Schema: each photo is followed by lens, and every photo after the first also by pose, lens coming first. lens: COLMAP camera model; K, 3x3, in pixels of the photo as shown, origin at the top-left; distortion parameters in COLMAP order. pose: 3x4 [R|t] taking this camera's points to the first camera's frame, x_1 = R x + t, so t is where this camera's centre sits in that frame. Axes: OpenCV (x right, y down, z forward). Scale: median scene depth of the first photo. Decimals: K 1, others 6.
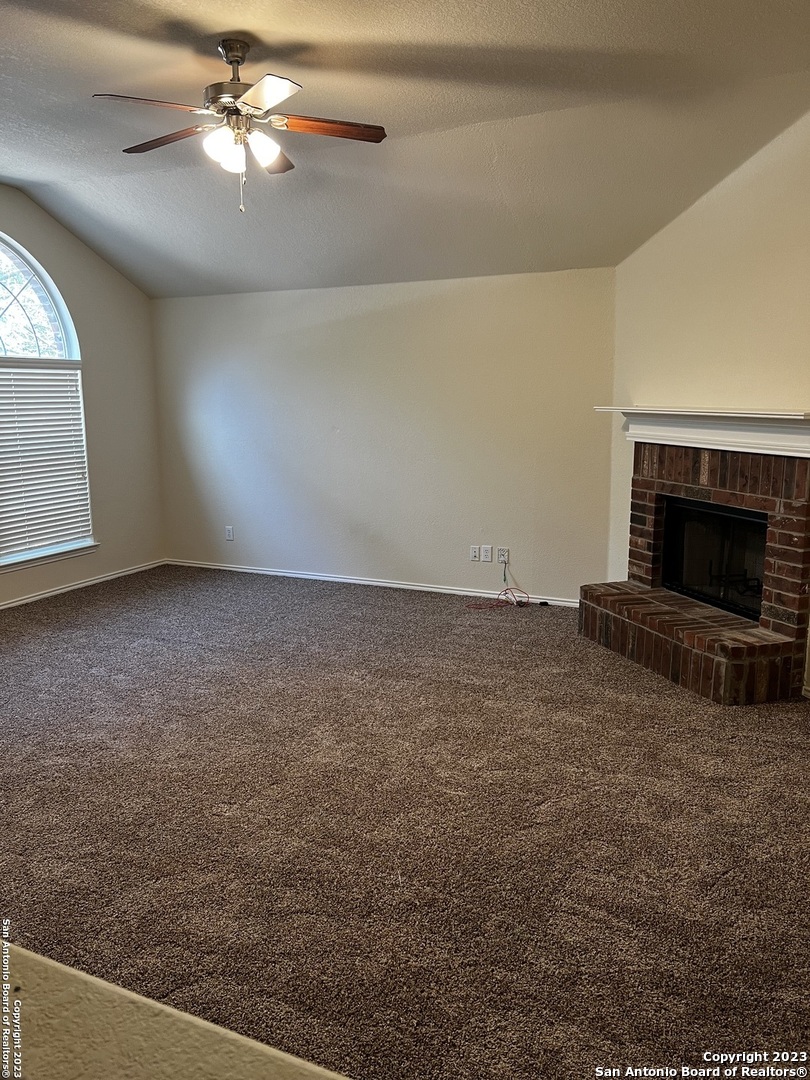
lens RADIAL K [[805.5, 0, 405.0], [0, 805.5, 540.0], [0, 0, 1]] dist [0.061411, -0.059419]
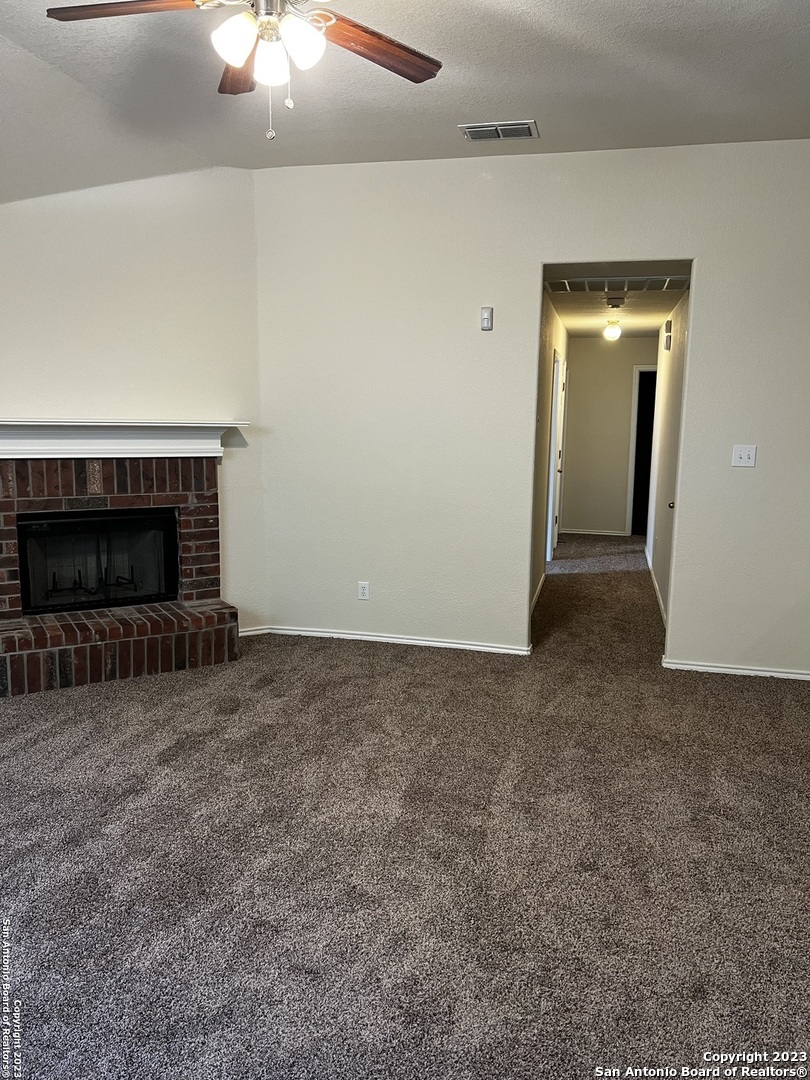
lens RADIAL K [[829.9, 0, 404.6], [0, 829.9, 534.6], [0, 0, 1]] dist [0.047891, -0.048455]
pose [[-0.201417, -0.143616, 0.968920, -0.697139], [0.163427, 0.970400, 0.177809, -0.133500], [-0.965776, 0.194161, -0.171984, 0.768703]]
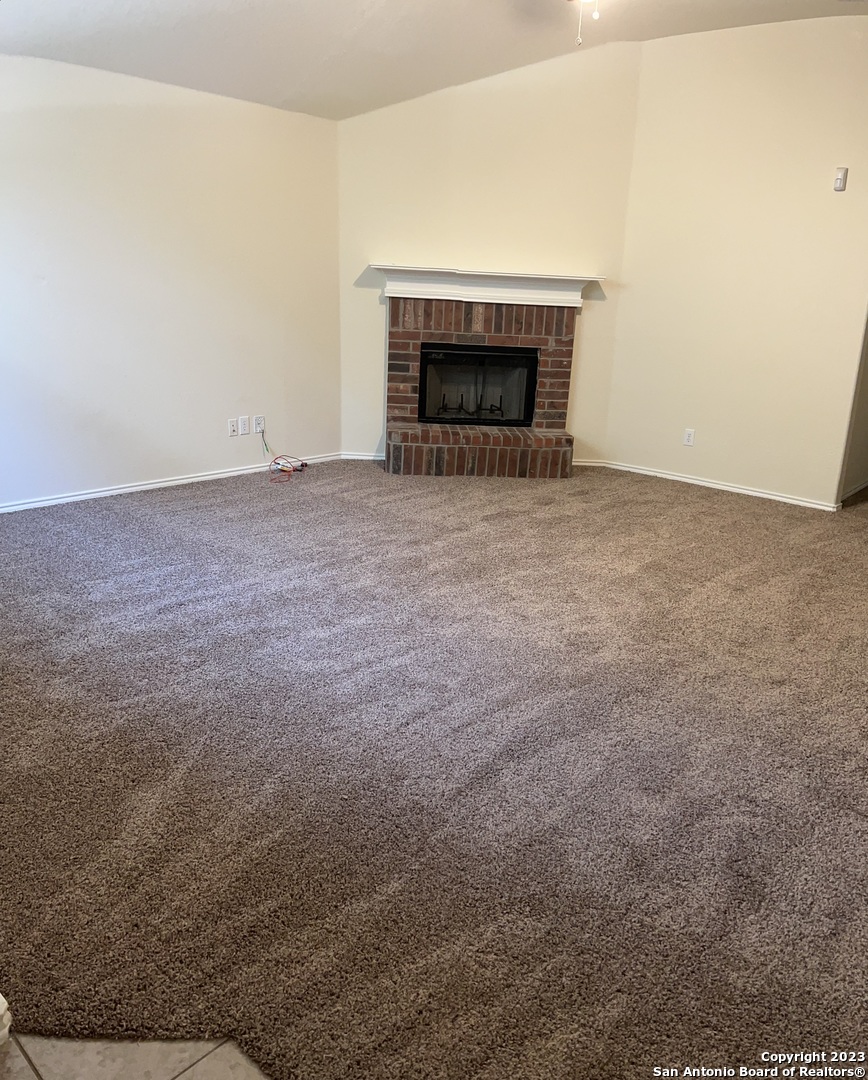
lens RADIAL K [[873.5, 0, 435.0], [0, 873.5, 583.1], [0, 0, 1]] dist [0.047424, -0.004517]
pose [[0.274827, -0.294299, 0.915346, -1.006536], [0.125669, 0.954832, 0.269263, -0.066218], [-0.953246, 0.041030, 0.299397, 0.621035]]
